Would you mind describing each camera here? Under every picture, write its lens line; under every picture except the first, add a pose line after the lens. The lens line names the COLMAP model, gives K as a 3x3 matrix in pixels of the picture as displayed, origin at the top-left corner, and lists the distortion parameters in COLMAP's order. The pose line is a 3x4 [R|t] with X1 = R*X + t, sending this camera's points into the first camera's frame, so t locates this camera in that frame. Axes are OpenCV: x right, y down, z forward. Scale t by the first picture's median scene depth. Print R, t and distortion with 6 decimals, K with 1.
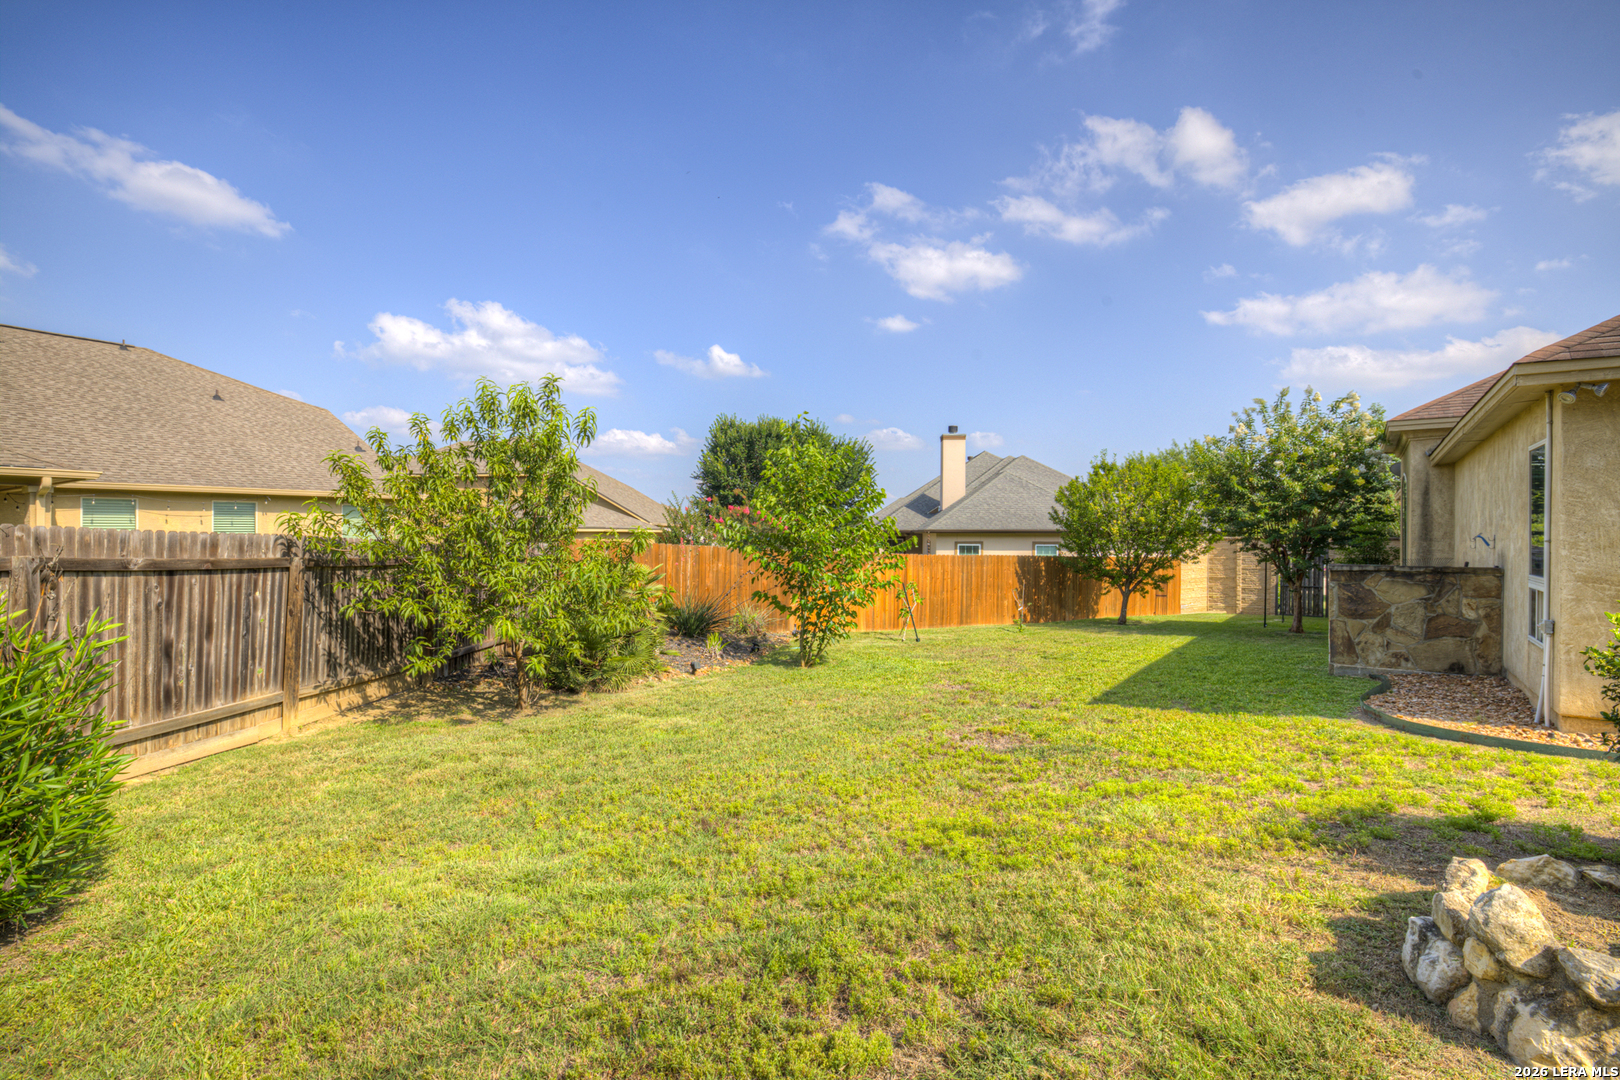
lens RADIAL K [[756.6, 0, 824.4], [0, 756.6, 532.1], [0, 0, 1]] dist [-0.018894, 0.006031]
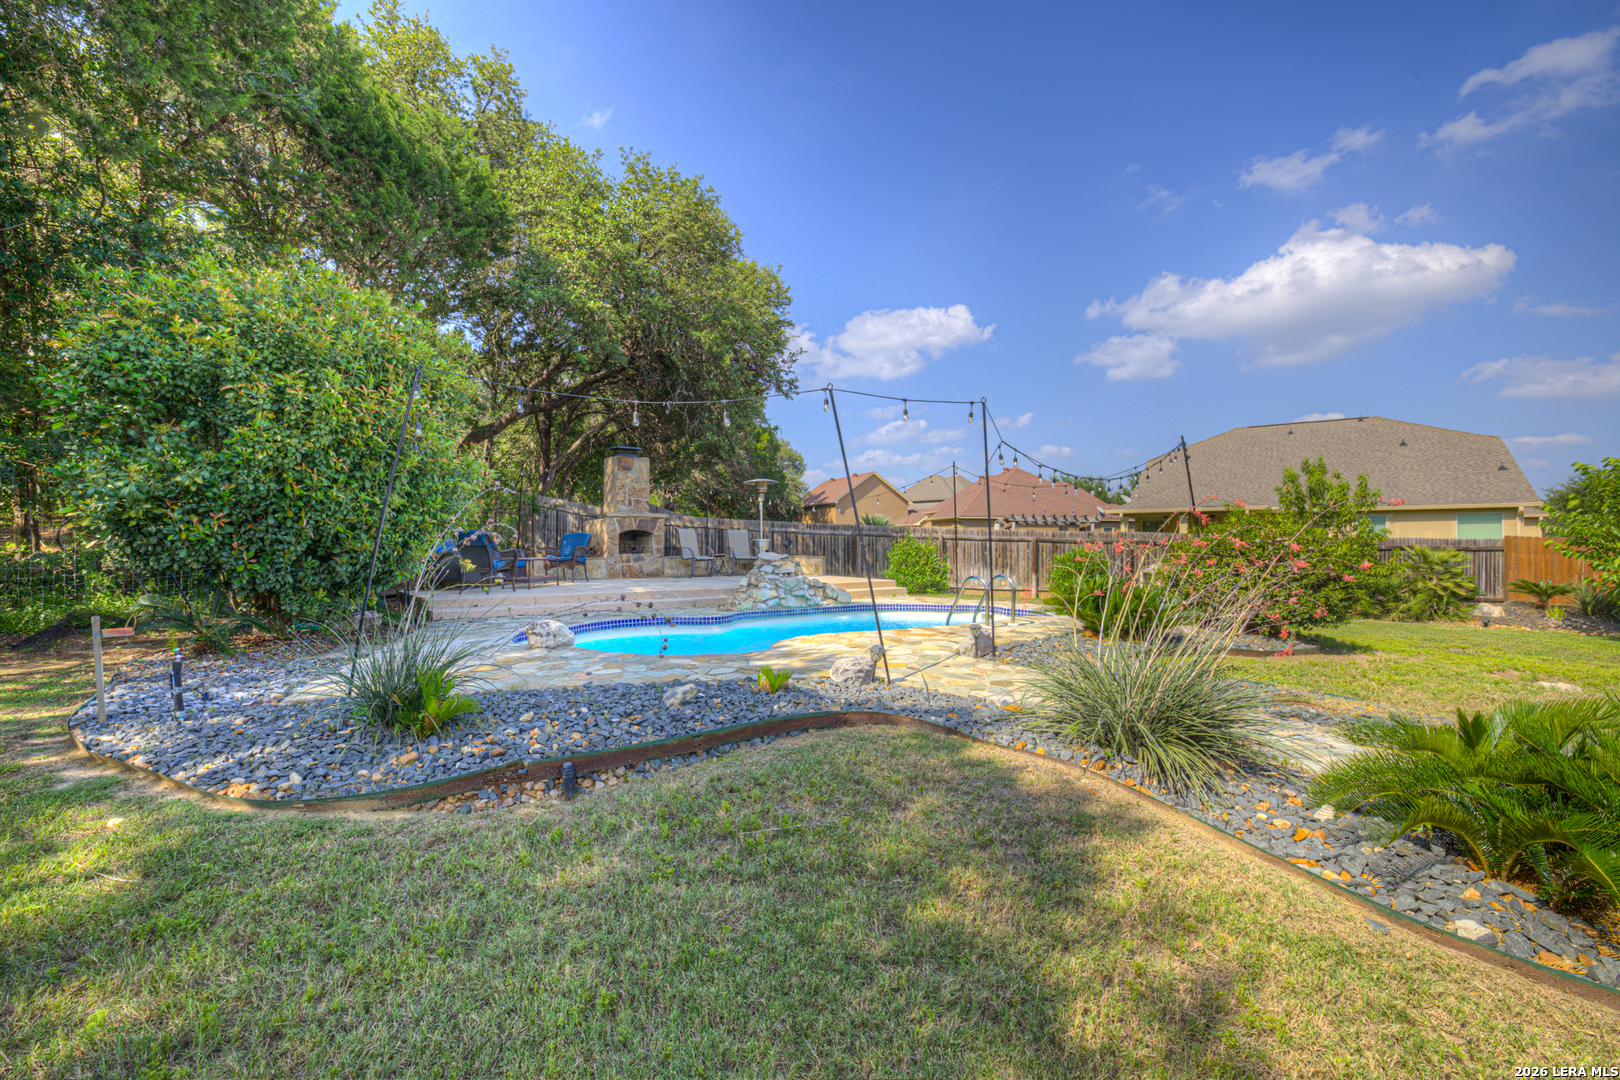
lens RADIAL K [[688.1, 0, 807.3], [0, 688.1, 530.1], [0, 0, 1]] dist [-0.026836, 0.005840]
pose [[-0.056650, -0.016603, -0.998256, 0.856321], [0.006701, 0.999833, -0.017009, 0.010644], [0.998372, -0.007653, -0.056529, -0.158804]]
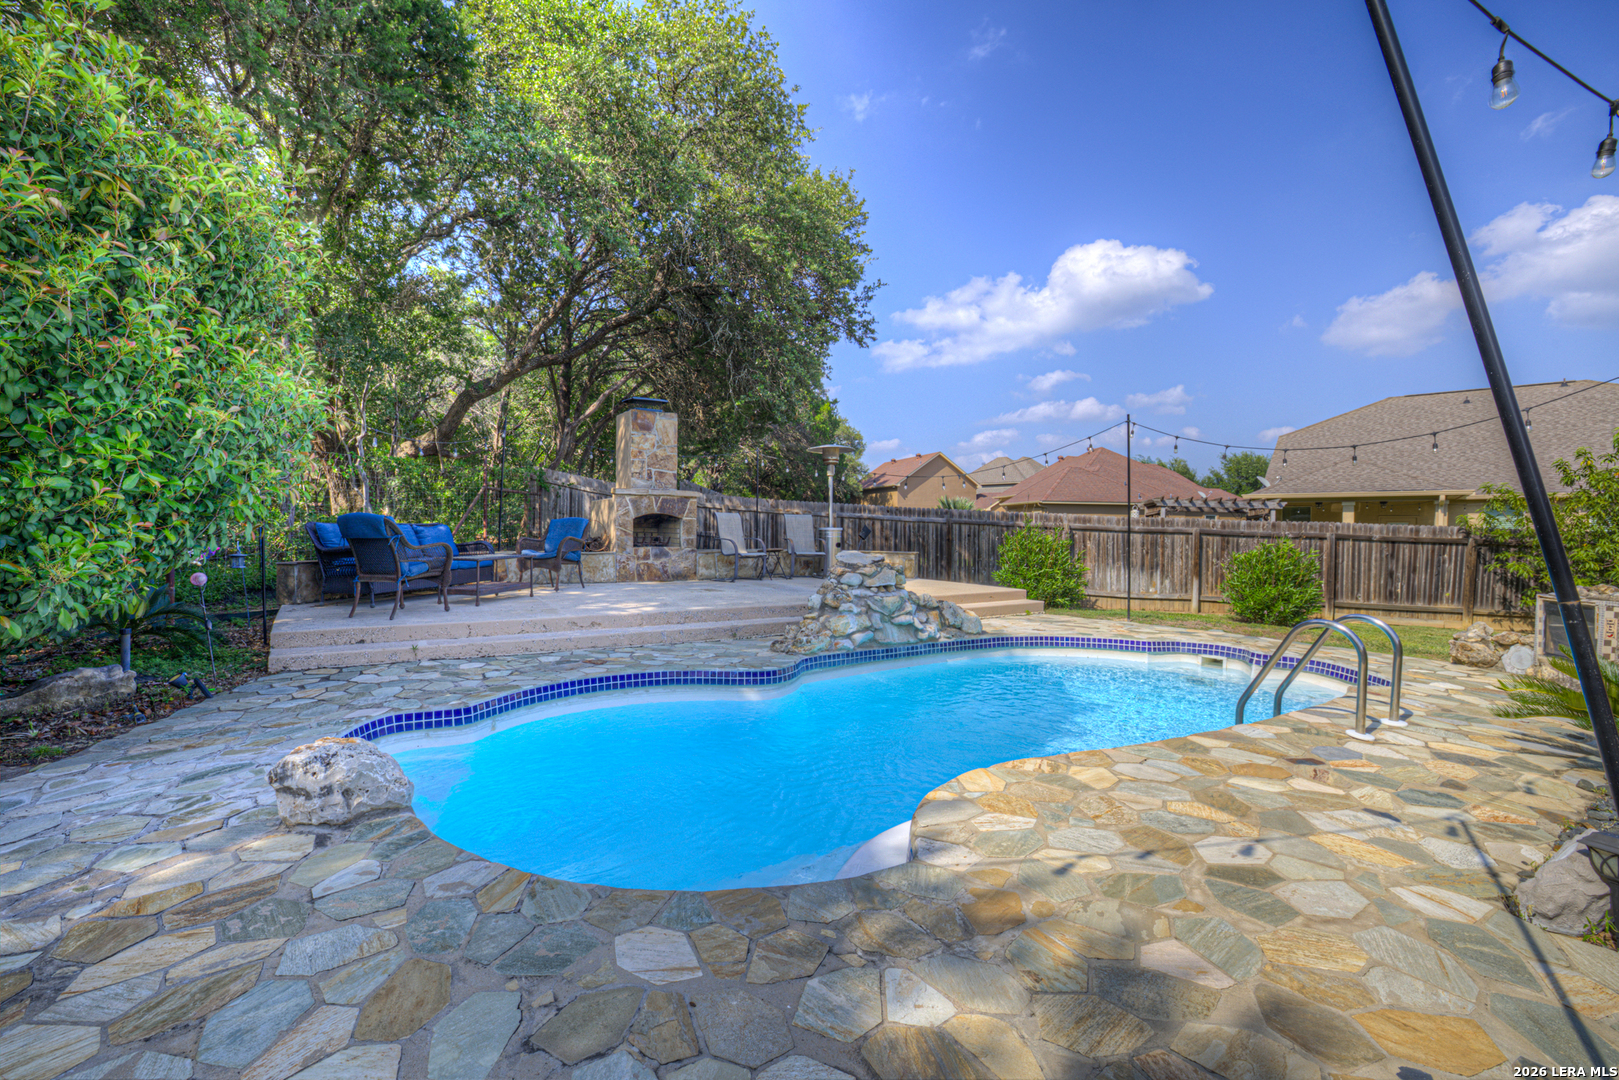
lens RADIAL K [[687.7, 0, 807.0], [0, 687.7, 543.9], [0, 0, 1]] dist [-0.026836, 0.005840]
pose [[-0.131679, 0.024826, -0.990982, 0.575030], [-0.003490, 0.999669, 0.025507, 0.004676], [0.991286, 0.006817, -0.131549, -0.213125]]
